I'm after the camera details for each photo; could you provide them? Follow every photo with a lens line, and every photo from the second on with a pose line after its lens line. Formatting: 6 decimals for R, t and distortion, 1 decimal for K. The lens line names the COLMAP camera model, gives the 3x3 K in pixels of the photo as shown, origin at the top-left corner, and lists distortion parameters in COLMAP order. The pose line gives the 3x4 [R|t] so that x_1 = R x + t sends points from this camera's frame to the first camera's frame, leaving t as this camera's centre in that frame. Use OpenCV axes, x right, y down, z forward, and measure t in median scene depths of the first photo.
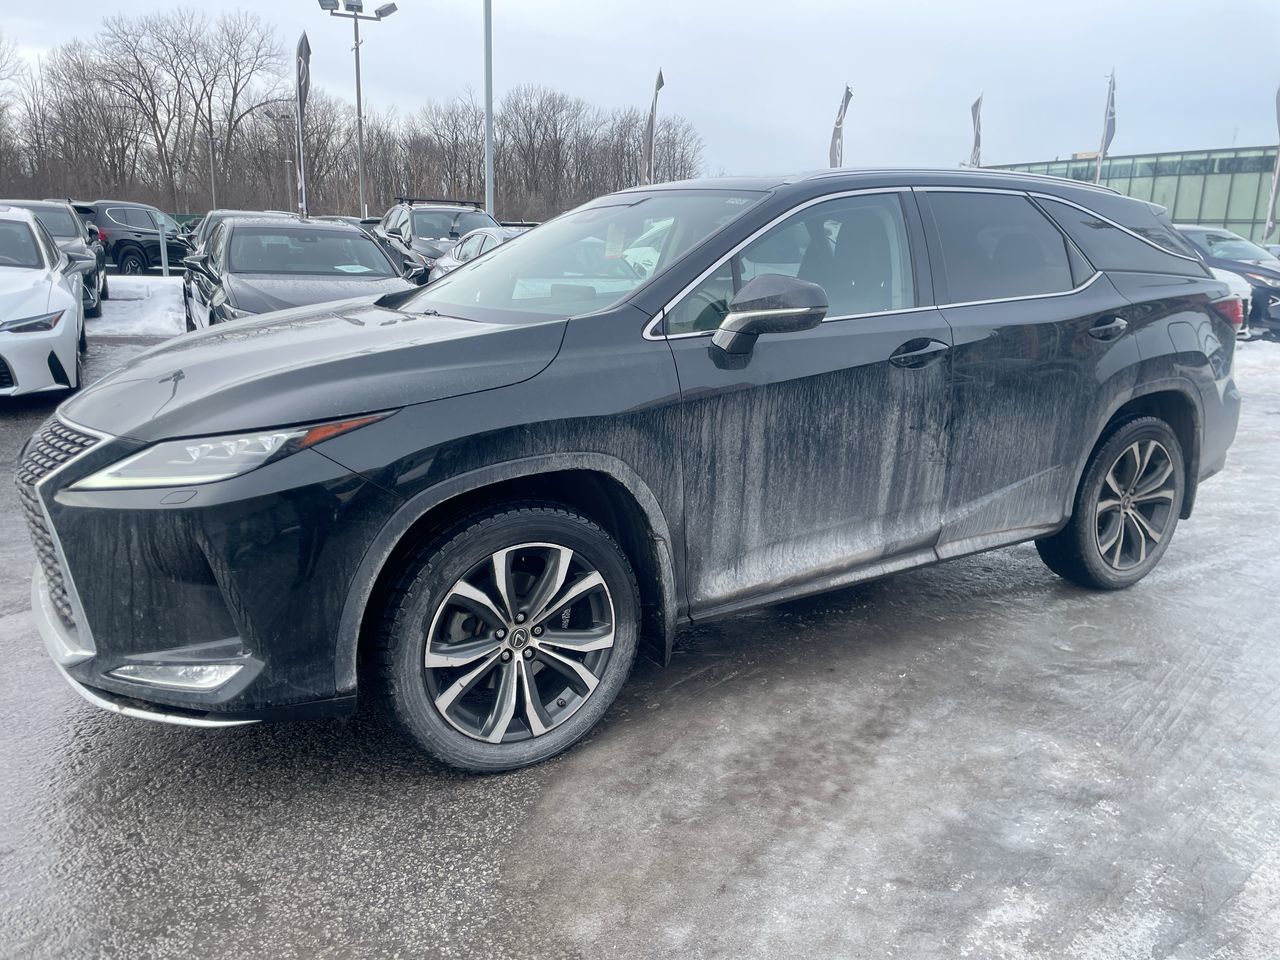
lens RADIAL K [[960.6, 0, 636.8], [0, 960.6, 473.3], [0, 0, 1]] dist [0.099821, -0.124784]
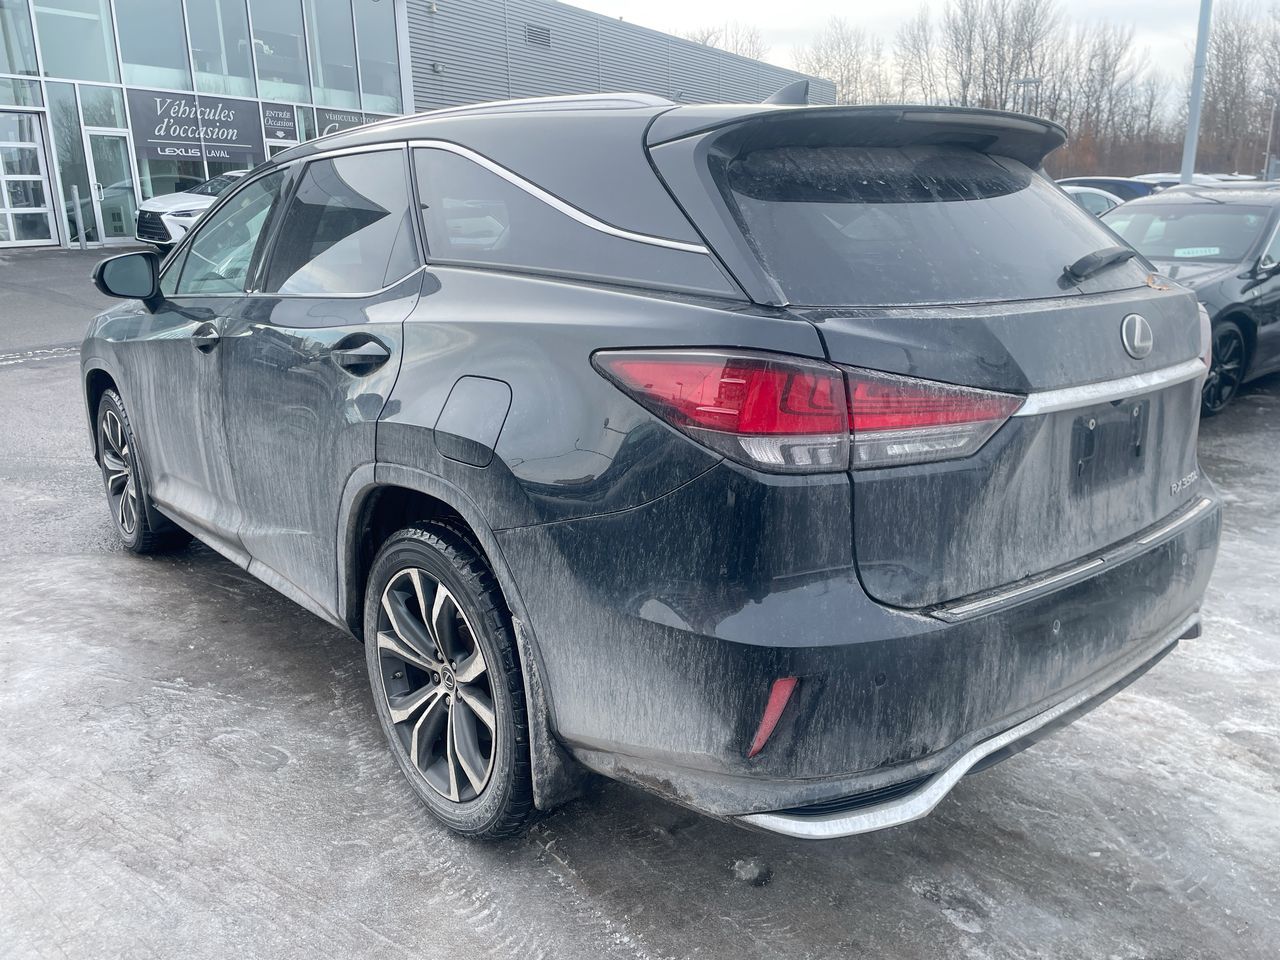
lens RADIAL K [[960.6, 0, 622.5], [0, 960.6, 486.3], [0, 0, 1]] dist [0.099821, -0.124784]
pose [[0.126491, 0.241007, -0.962245, 1.438343], [-0.212739, 0.954057, 0.210991, -0.302287], [0.968887, 0.178019, 0.171951, 1.376846]]
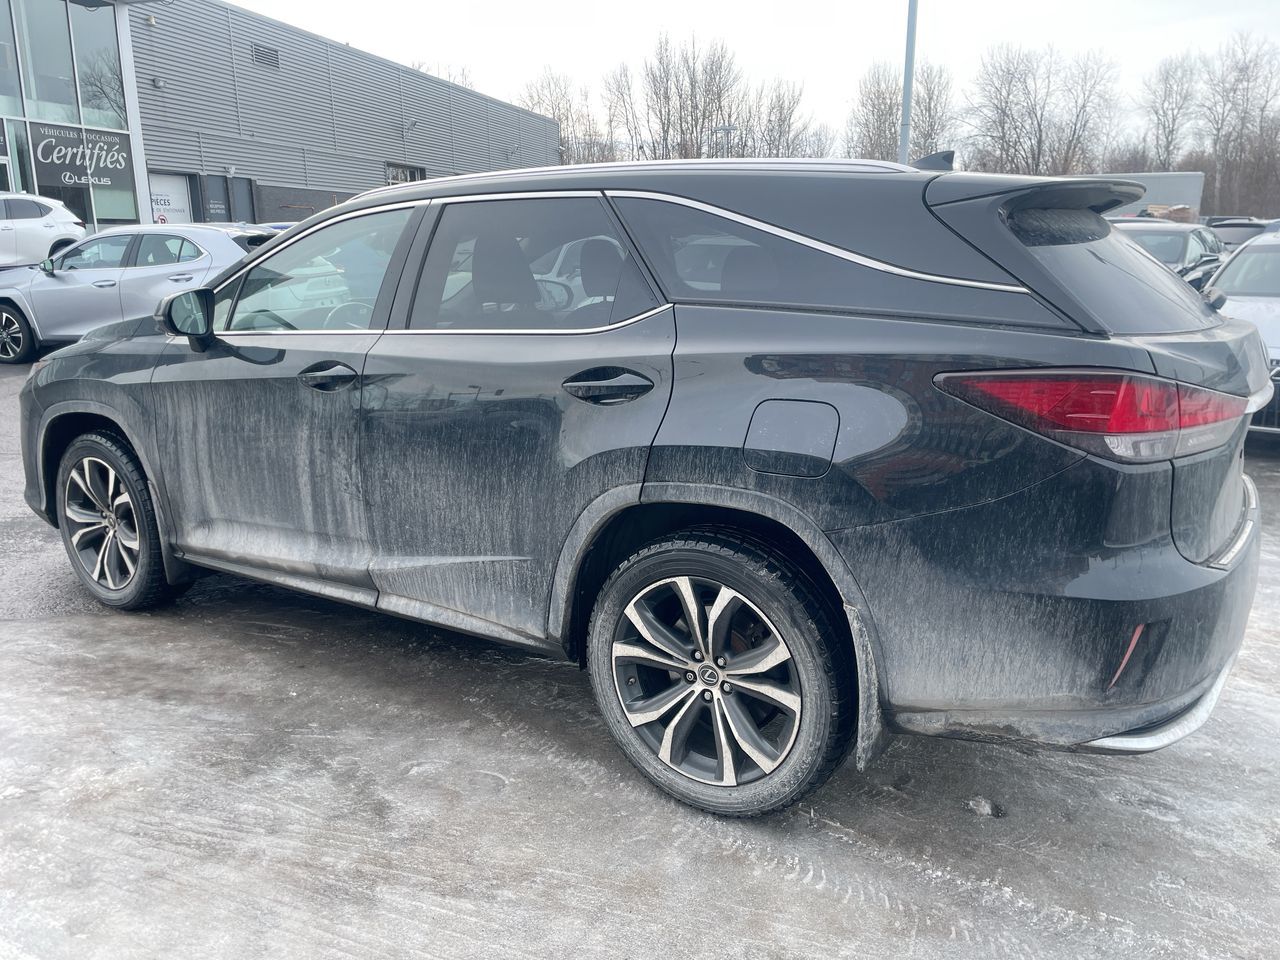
lens RADIAL K [[960.6, 0, 627.9], [0, 960.6, 474.9], [0, 0, 1]] dist [0.099821, -0.124784]
pose [[0.405208, 0.189046, -0.894465, 1.410854], [-0.200528, 0.972940, 0.114789, -0.216421], [0.891961, 0.132852, 0.432152, 0.941648]]
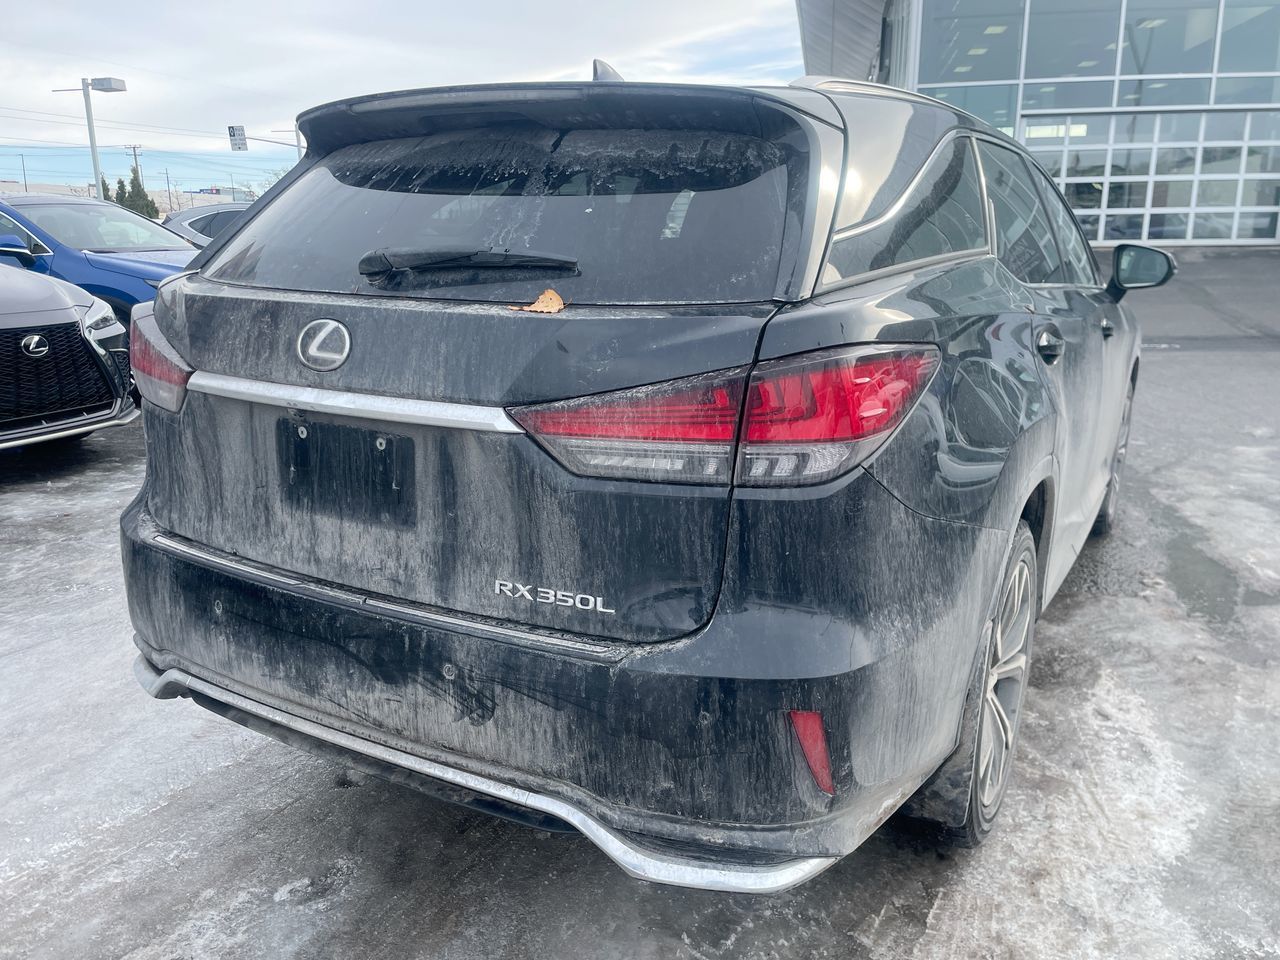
lens RADIAL K [[960.6, 0, 636.8], [0, 960.6, 480.5], [0, 0, 1]] dist [0.099821, -0.124784]
pose [[-0.887325, 0.096312, -0.450975, 0.951632], [-0.122778, 0.893307, 0.432353, -0.516889], [0.444500, 0.439007, -0.780828, 2.310966]]
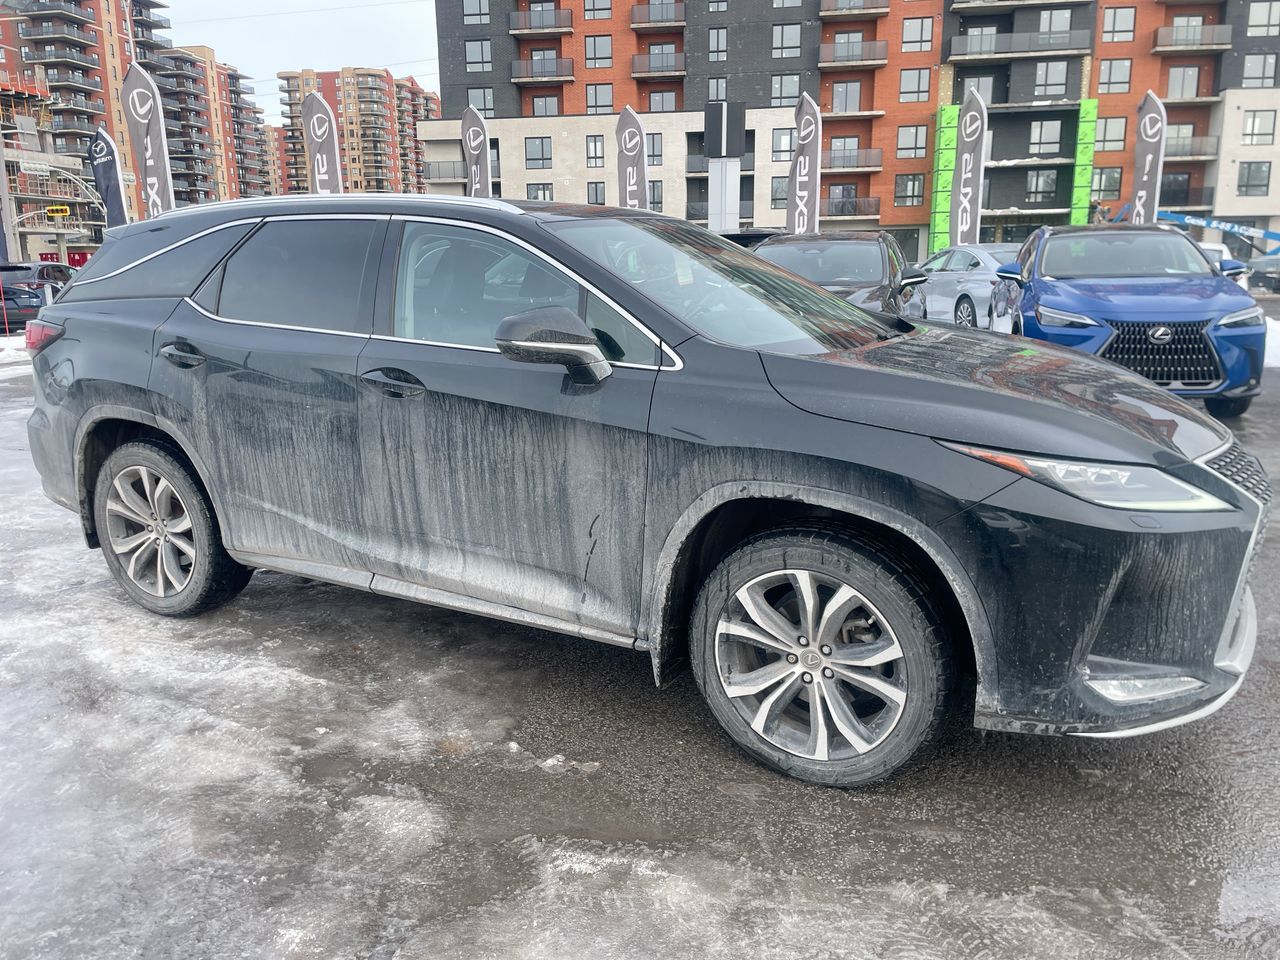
lens RADIAL K [[960.6, 0, 638.8], [0, 960.6, 480.3], [0, 0, 1]] dist [0.099821, -0.124784]
pose [[-0.485274, -0.208826, 0.849059, -1.111946], [0.206191, 0.916343, 0.343221, -0.478725], [-0.849702, 0.341625, -0.401620, 1.857307]]
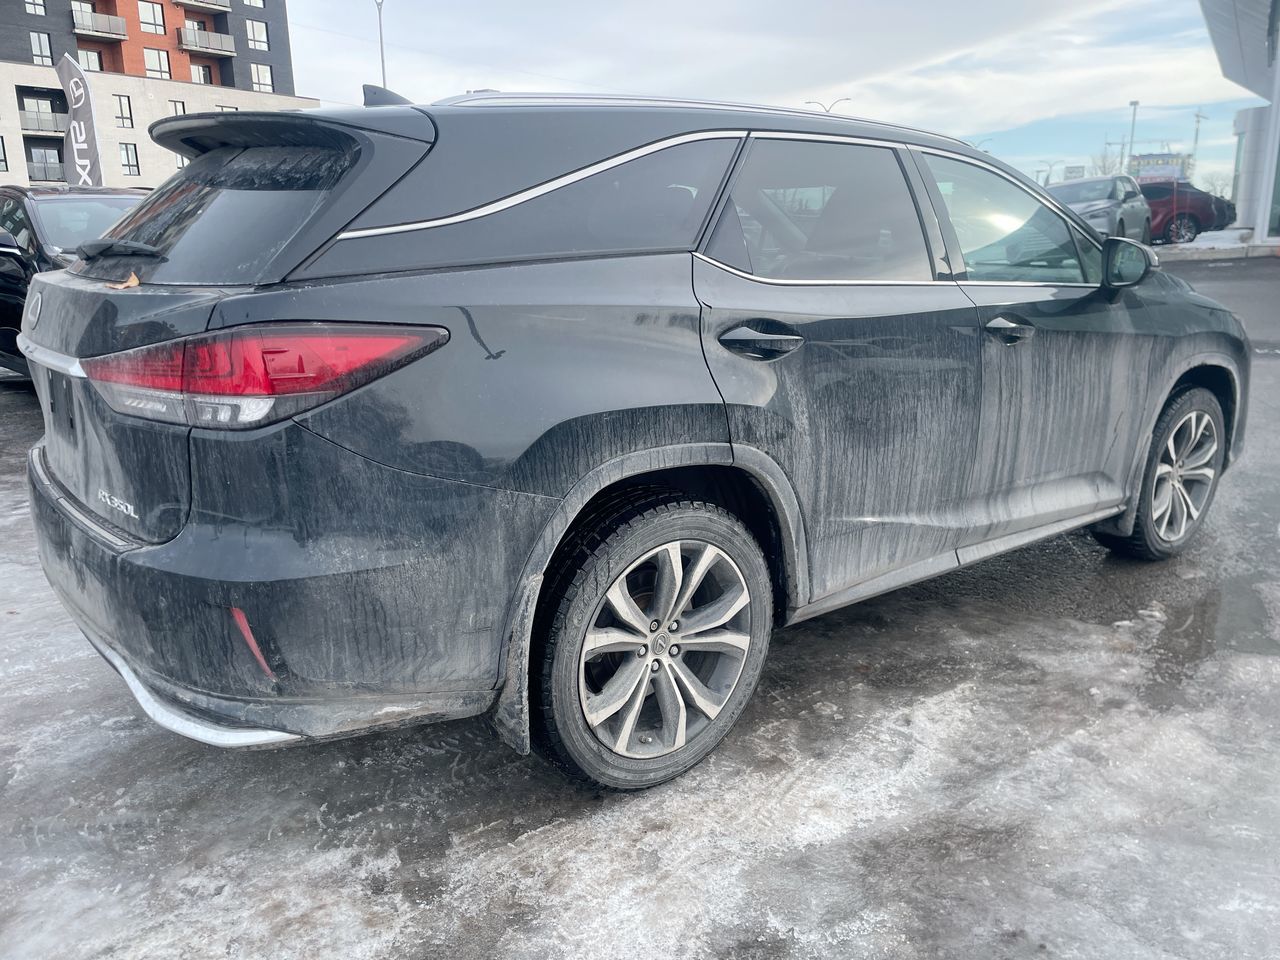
lens RADIAL K [[960.6, 0, 646.3], [0, 960.6, 484.4], [0, 0, 1]] dist [0.099821, -0.124784]
pose [[-0.993031, 0.016149, -0.116745, 0.481604], [-0.041261, 0.880243, 0.472725, -0.588255], [0.110399, 0.474248, -0.873442, 2.554665]]
